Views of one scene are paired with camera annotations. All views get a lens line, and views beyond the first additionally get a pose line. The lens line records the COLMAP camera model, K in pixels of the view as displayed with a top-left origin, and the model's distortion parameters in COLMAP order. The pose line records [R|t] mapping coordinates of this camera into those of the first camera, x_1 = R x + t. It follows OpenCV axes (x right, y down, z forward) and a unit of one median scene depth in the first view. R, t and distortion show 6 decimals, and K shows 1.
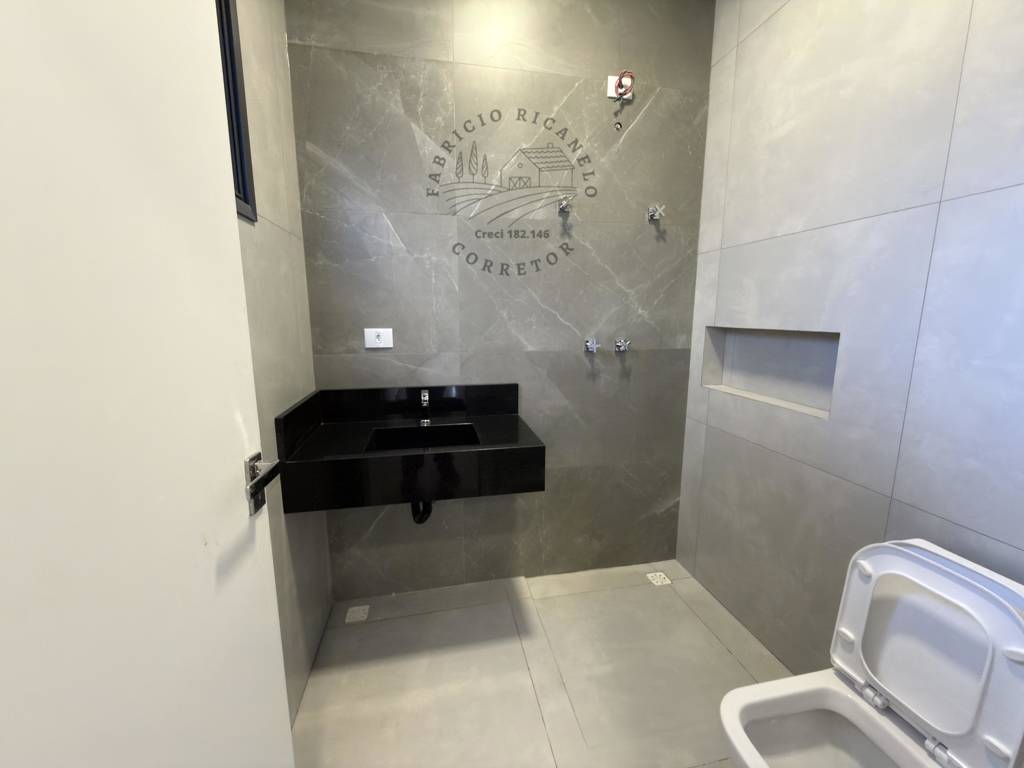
lens RADIAL K [[416.6, 0, 514.0], [0, 416.6, 379.0], [0, 0, 1]] dist [-0.000020, -0.000042]
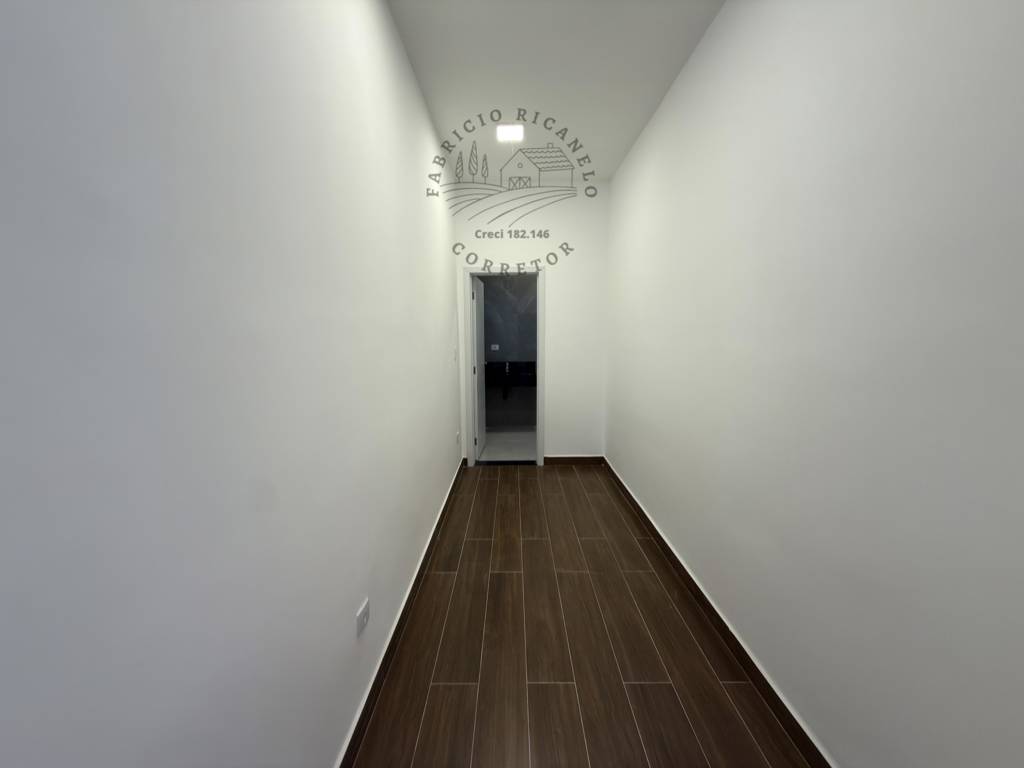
lens RADIAL K [[416.6, 0, 514.0], [0, 416.6, 379.0], [0, 0, 1]] dist [-0.000020, -0.000042]
pose [[0.980512, 0.012605, -0.196054, 0.544579], [-0.027623, 0.996871, -0.074060, 0.436385], [0.194507, 0.078032, 0.977792, -2.470275]]
